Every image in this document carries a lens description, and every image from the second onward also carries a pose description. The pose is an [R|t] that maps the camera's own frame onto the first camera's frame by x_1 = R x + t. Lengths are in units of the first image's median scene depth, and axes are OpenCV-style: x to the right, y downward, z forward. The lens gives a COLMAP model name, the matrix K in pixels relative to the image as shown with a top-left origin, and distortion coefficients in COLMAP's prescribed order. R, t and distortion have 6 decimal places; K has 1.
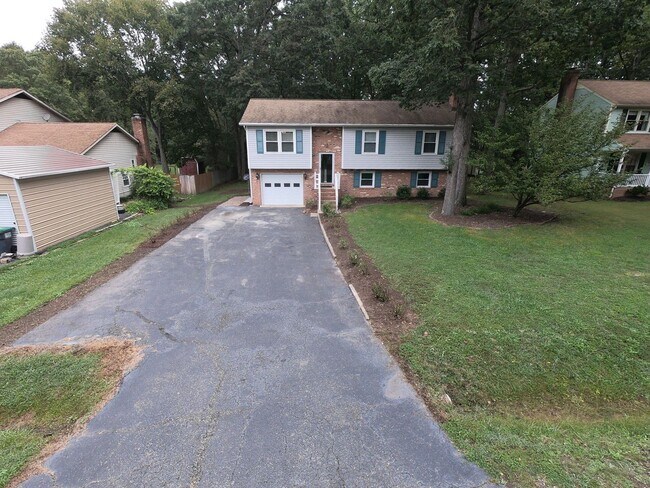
lens RADIAL K [[324.3, 0, 325.0], [0, 324.3, 244.0], [0, 0, 1]] dist [-0.001192, 0.000071]
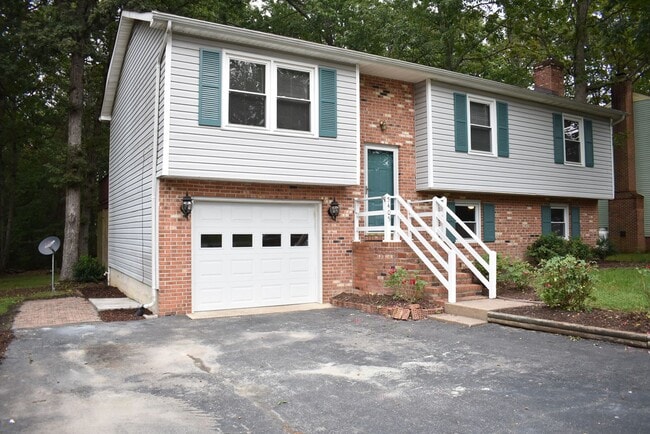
lens RADIAL K [[503.7, 0, 325.0], [0, 503.7, 217.0], [0, 0, 1]] dist [-0.098123, -0.000100]
pose [[0.887448, 0.003569, 0.460894, -0.305440], [0.148253, 0.944618, -0.292775, -0.058733], [-0.436414, 0.328151, 0.837771, 0.601390]]
